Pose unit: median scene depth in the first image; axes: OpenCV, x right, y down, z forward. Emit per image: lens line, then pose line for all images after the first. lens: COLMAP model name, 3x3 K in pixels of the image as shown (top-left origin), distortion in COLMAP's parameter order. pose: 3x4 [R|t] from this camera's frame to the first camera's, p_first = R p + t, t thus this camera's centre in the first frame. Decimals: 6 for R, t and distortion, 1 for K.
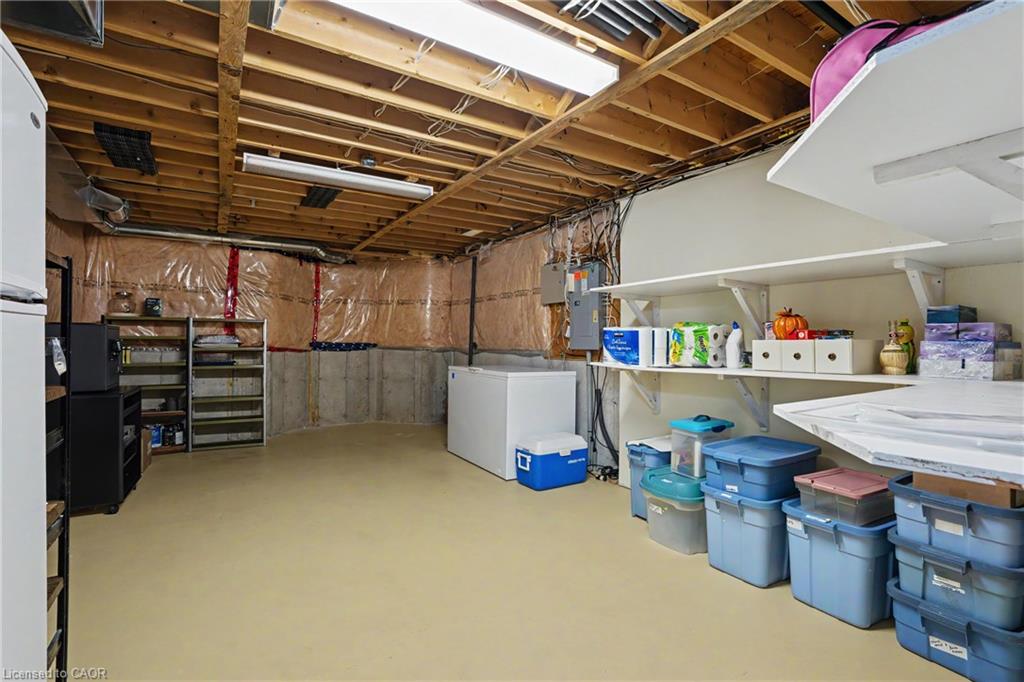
lens RADIAL K [[476.9, 0, 509.4], [0, 476.9, 340.0], [0, 0, 1]] dist [0.000677, 0.000177]
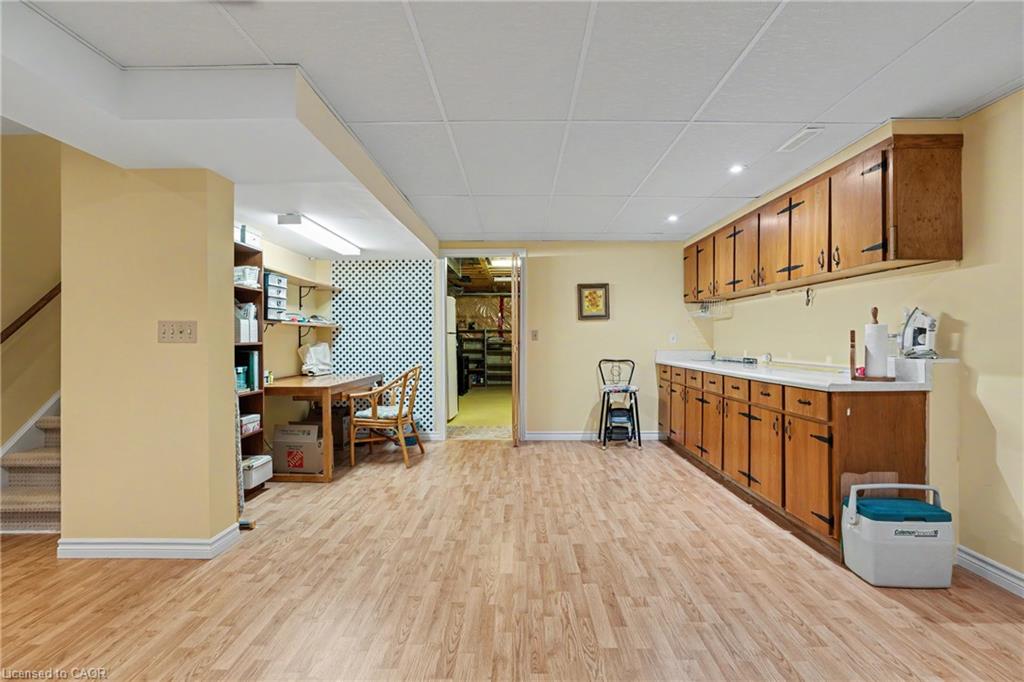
lens RADIAL K [[476.9, 0, 512.5], [0, 476.9, 341.3], [0, 0, 1]] dist [0.000677, 0.000177]
pose [[0.835321, -0.005549, -0.549735, 0.715659], [0.014545, 0.999822, 0.012009, -0.014985], [0.549570, -0.018027, 0.835253, -0.864728]]
